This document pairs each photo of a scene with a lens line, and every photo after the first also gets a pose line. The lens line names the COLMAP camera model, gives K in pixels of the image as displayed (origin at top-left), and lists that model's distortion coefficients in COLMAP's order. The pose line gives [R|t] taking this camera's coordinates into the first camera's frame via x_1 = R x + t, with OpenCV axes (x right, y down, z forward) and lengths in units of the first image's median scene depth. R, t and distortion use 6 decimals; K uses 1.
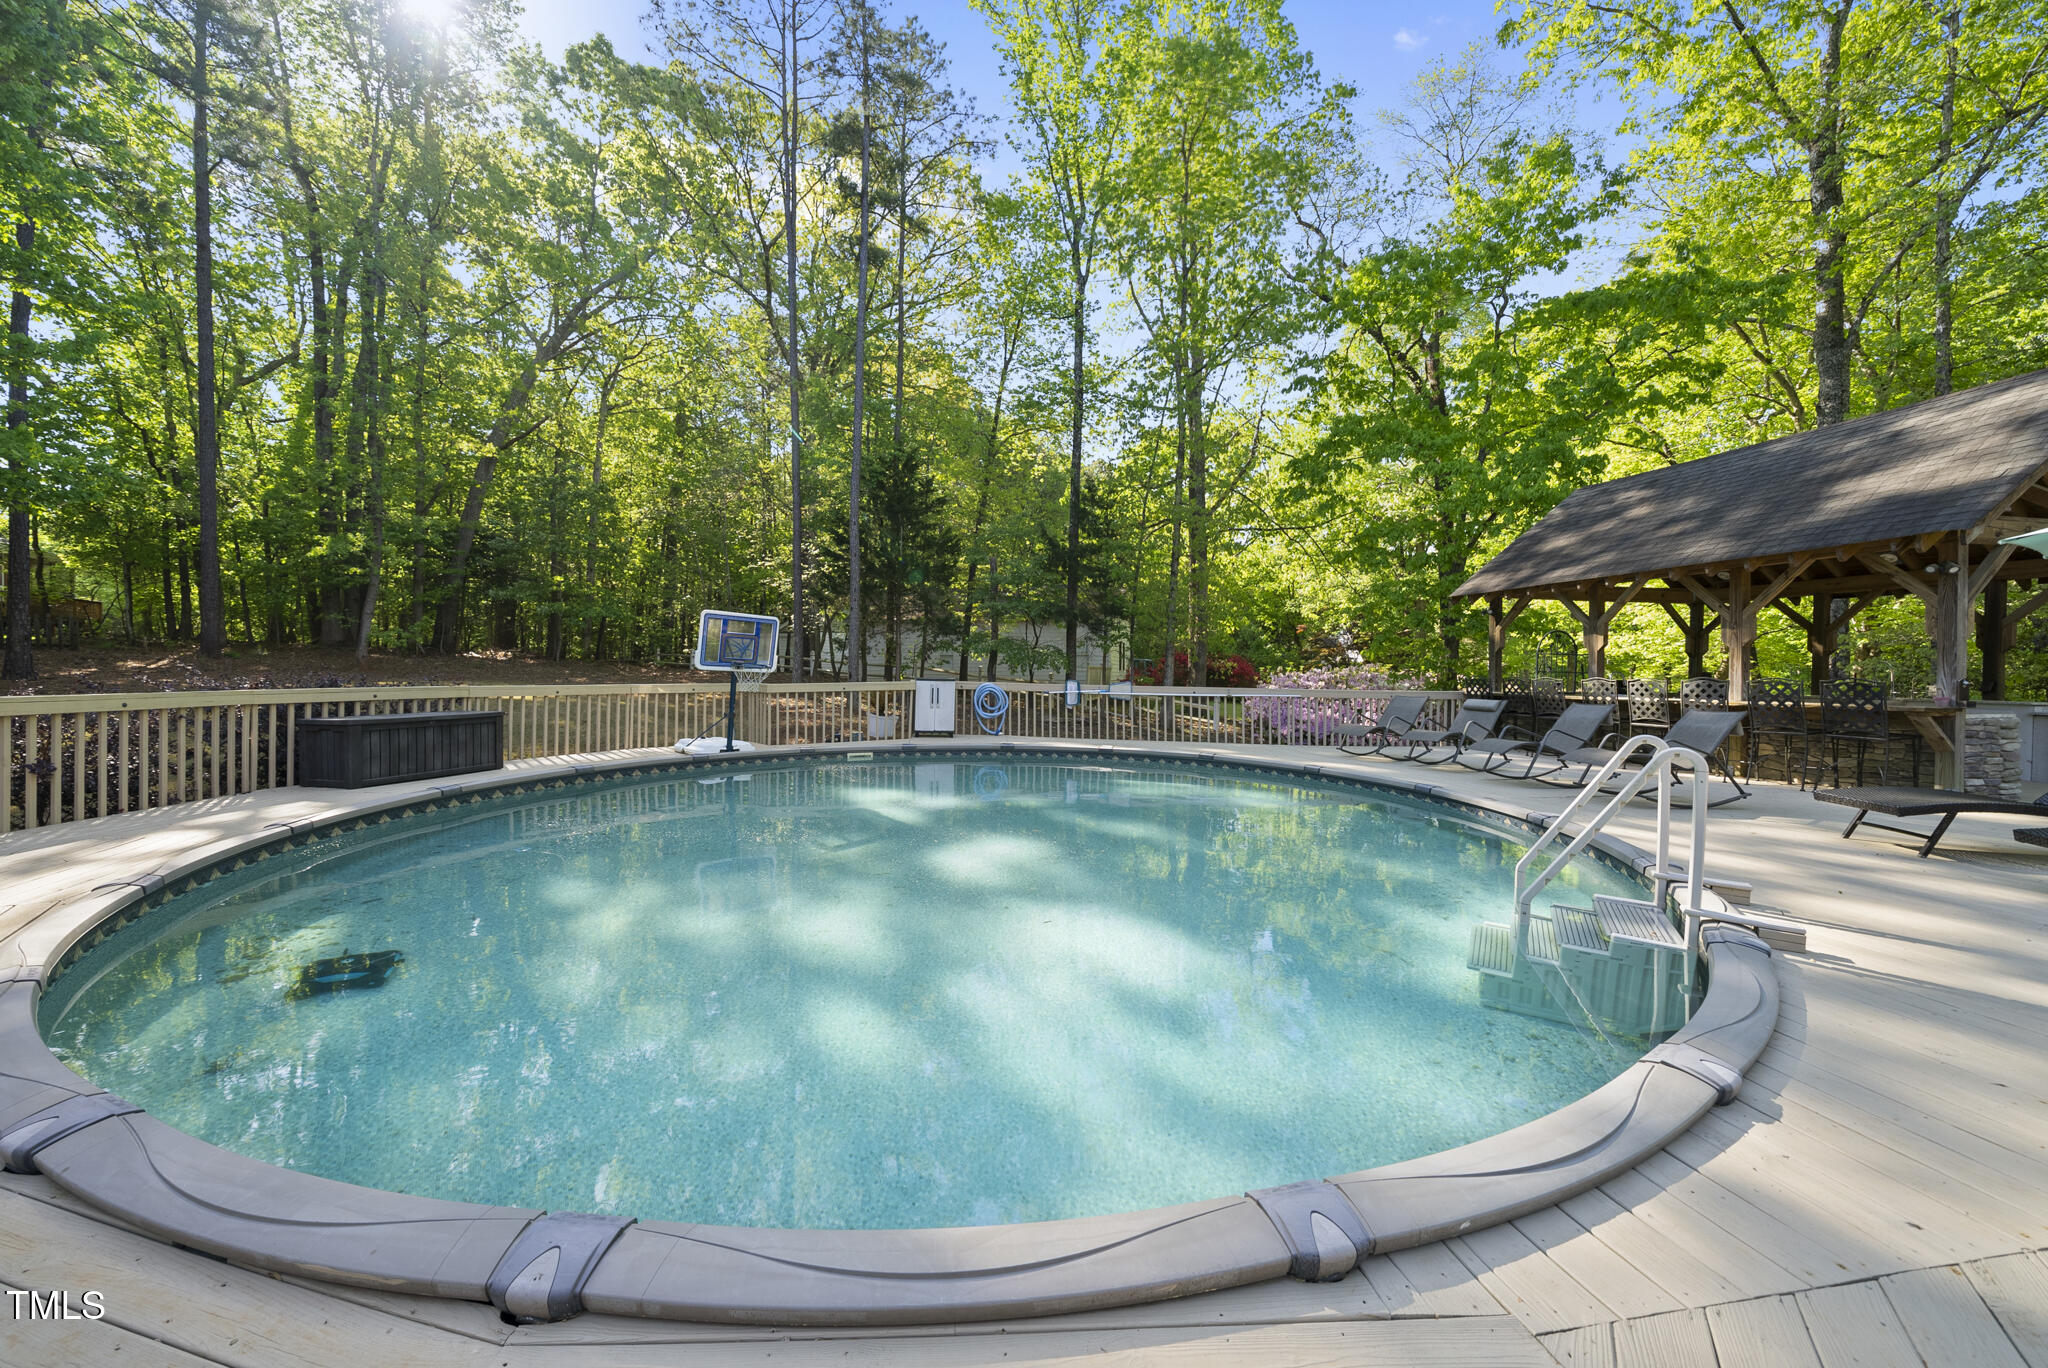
lens RADIAL K [[713.7, 0, 1015.5], [0, 713.7, 669.3], [0, 0, 1]] dist [-0.005109, -0.000390]
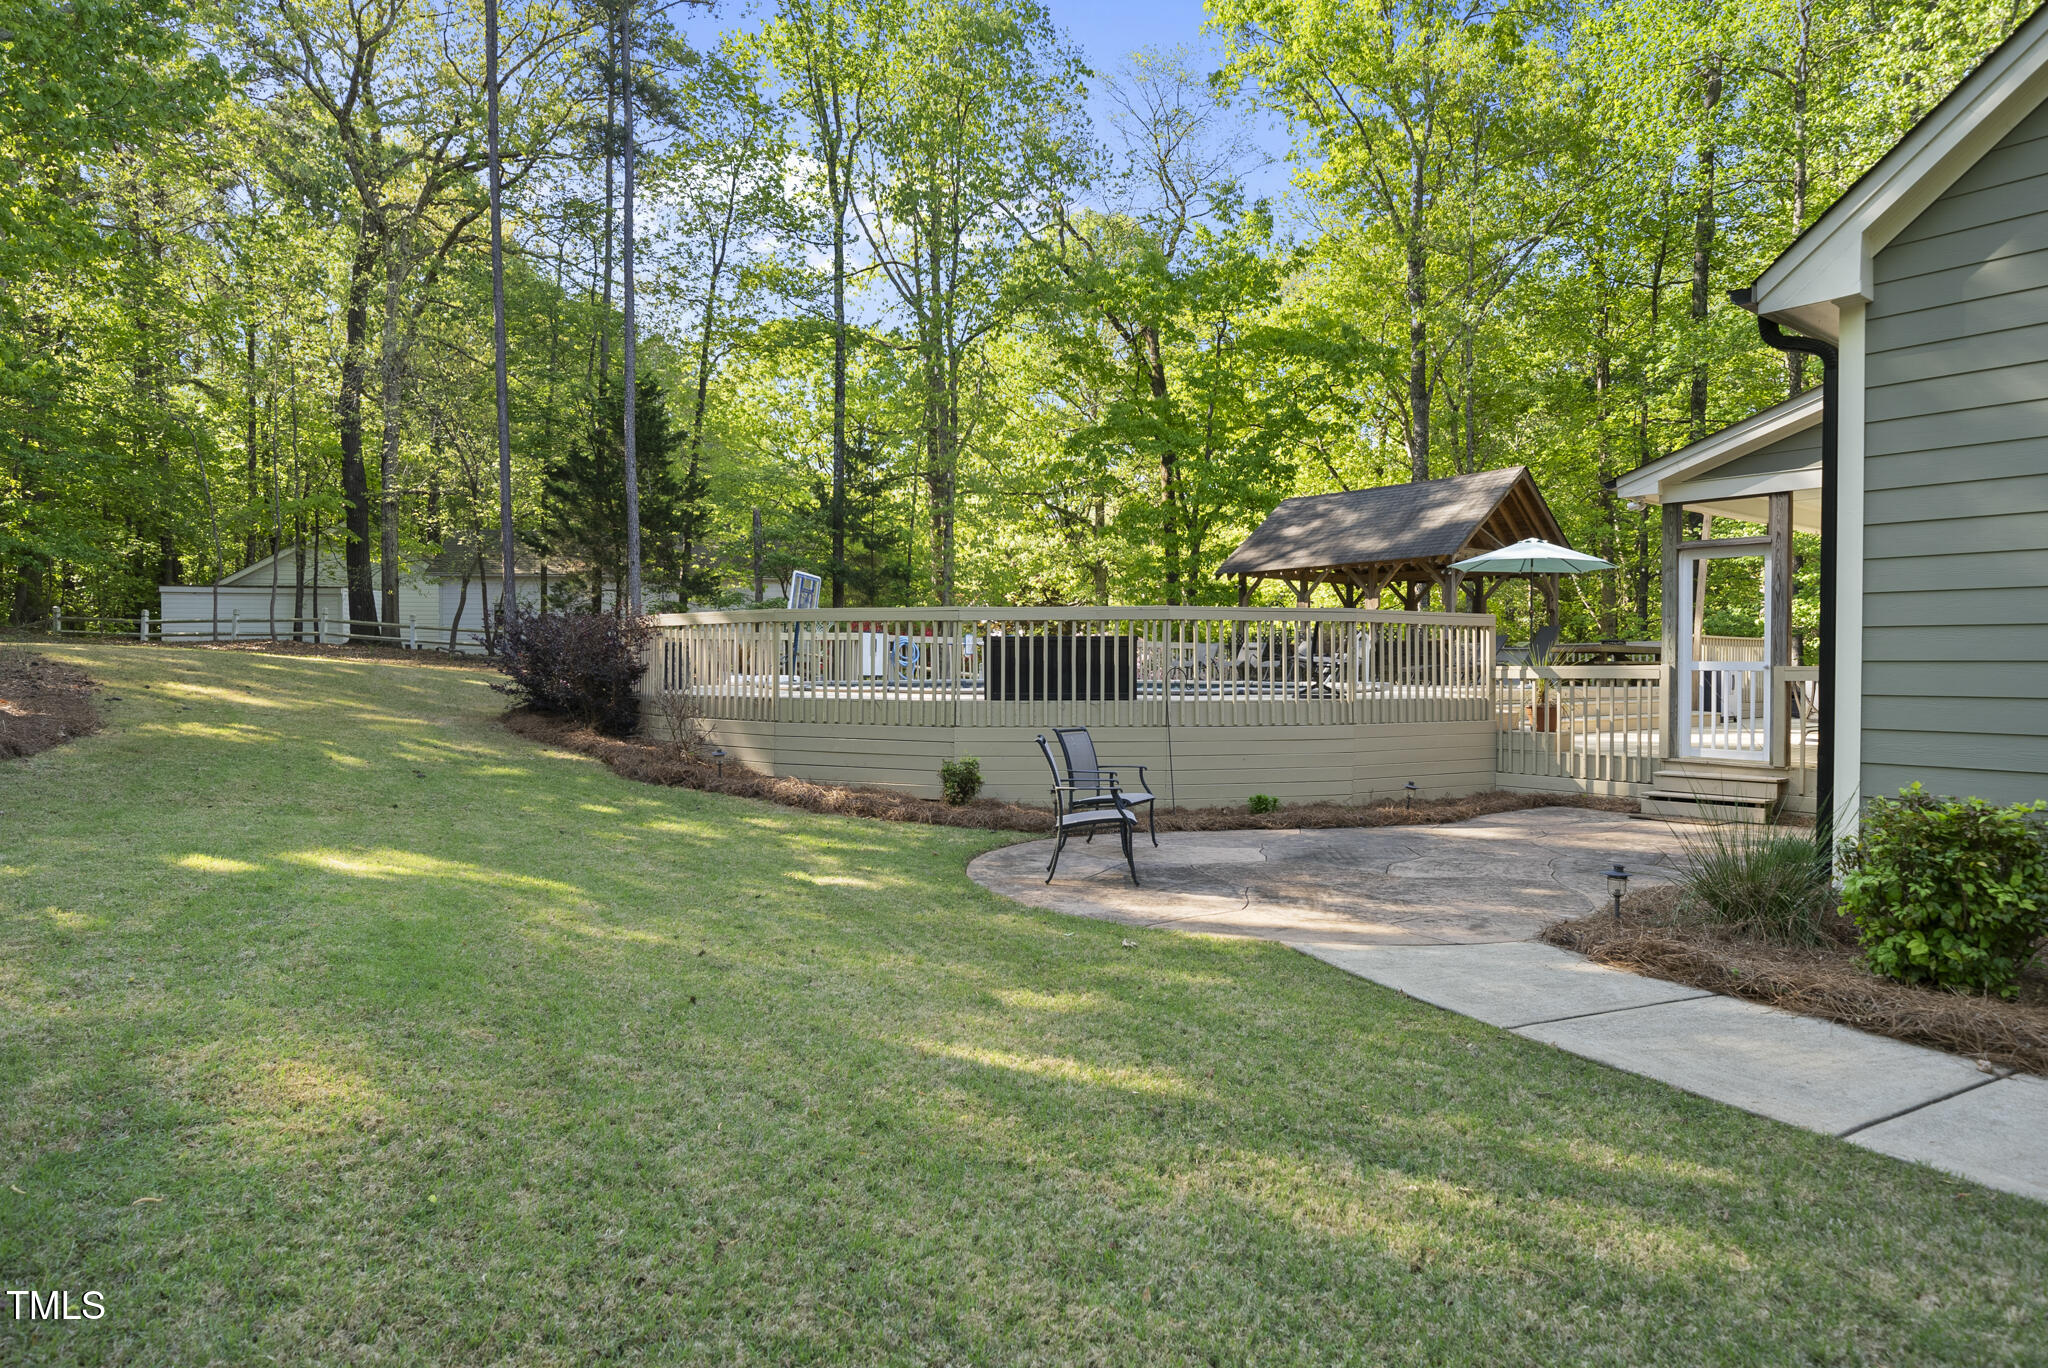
lens RADIAL K [[1214.5, 0, 1022.6], [0, 1214.5, 693.1], [0, 0, 1]] dist [-0.001444, -0.000333]
pose [[0.865145, -0.019436, 0.501146, -0.703318], [0.009948, 0.999717, 0.021600, 0.056194], [-0.501424, -0.013701, 0.865093, -0.658913]]
